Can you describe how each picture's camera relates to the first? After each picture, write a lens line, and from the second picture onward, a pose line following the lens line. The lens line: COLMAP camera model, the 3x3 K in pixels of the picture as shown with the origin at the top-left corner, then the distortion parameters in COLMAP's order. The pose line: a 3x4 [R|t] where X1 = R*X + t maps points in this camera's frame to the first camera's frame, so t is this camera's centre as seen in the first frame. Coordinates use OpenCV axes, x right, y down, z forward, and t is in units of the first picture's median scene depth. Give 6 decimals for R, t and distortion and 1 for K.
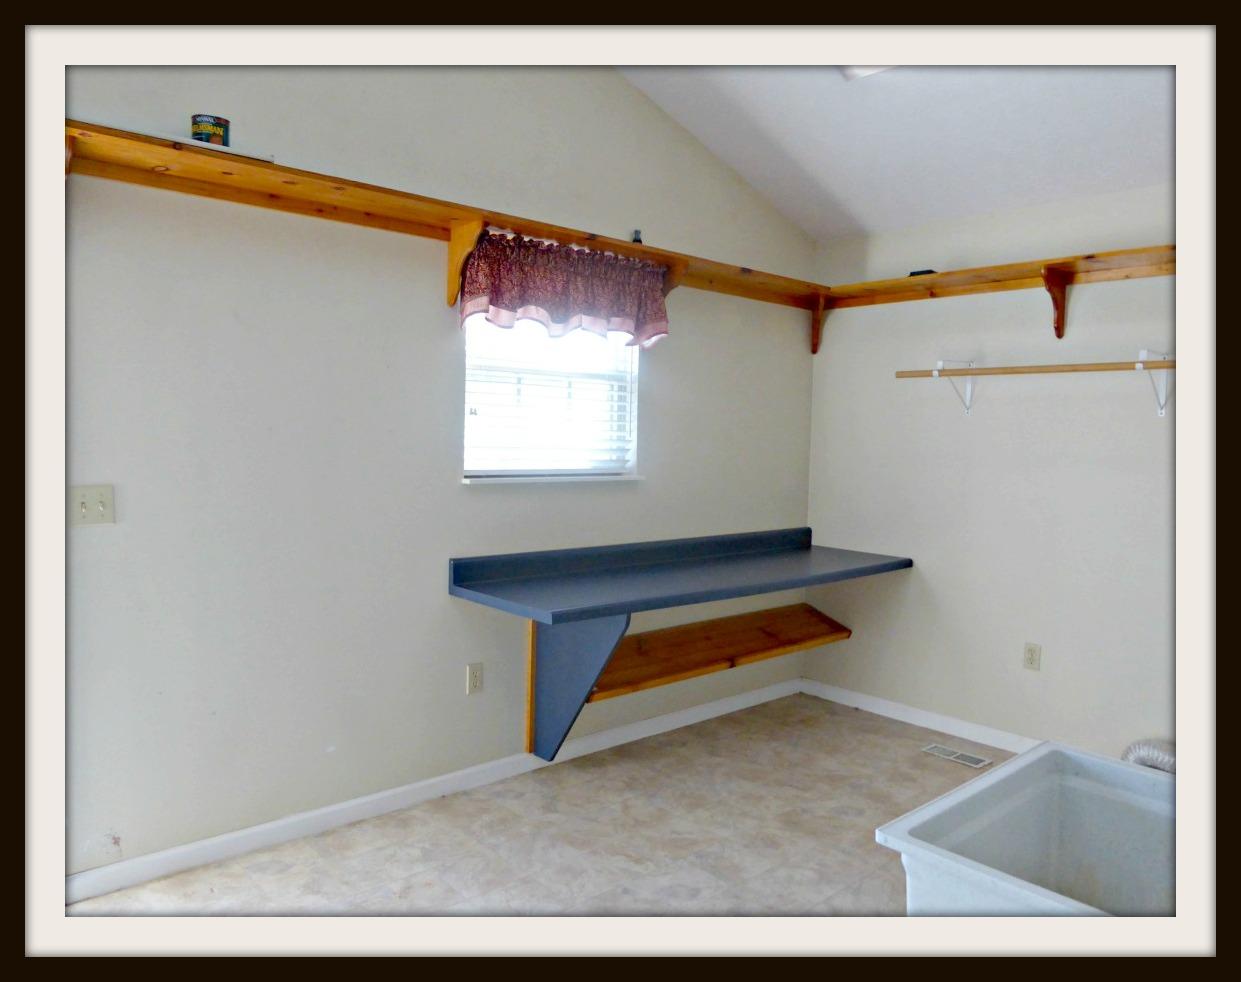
lens RADIAL K [[944.3, 0, 620.5], [0, 944.3, 491.0], [0, 0, 1]] dist [-0.010558, -0.003052]
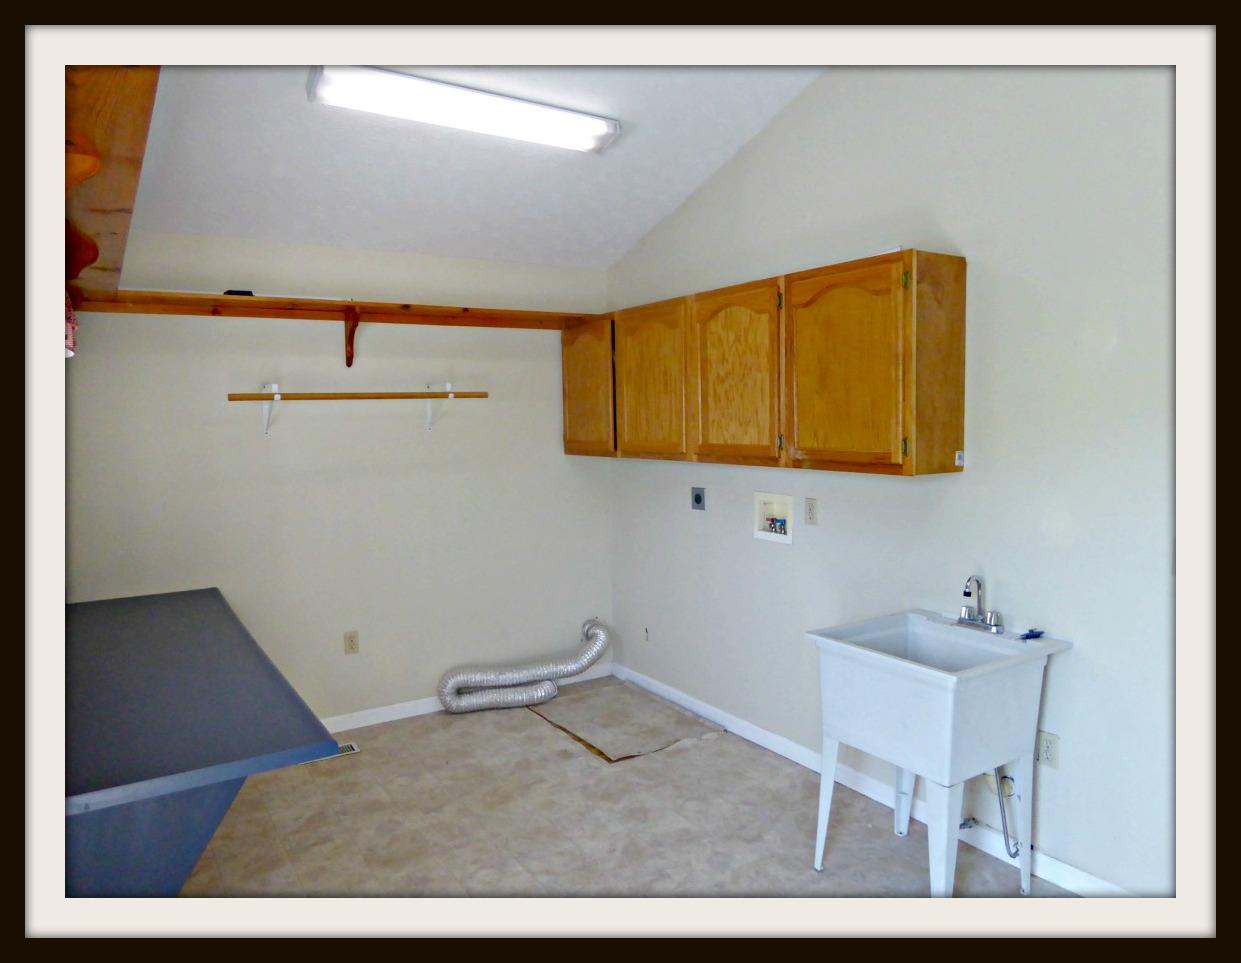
lens RADIAL K [[824.1, 0, 620.5], [0, 824.1, 481.5], [0, 0, 1]] dist [0.000409, 0.001453]
pose [[0.132078, -0.092780, 0.986888, -0.540689], [0.091318, 0.992515, 0.081087, -0.078245], [-0.987024, 0.079411, 0.139562, 0.560155]]
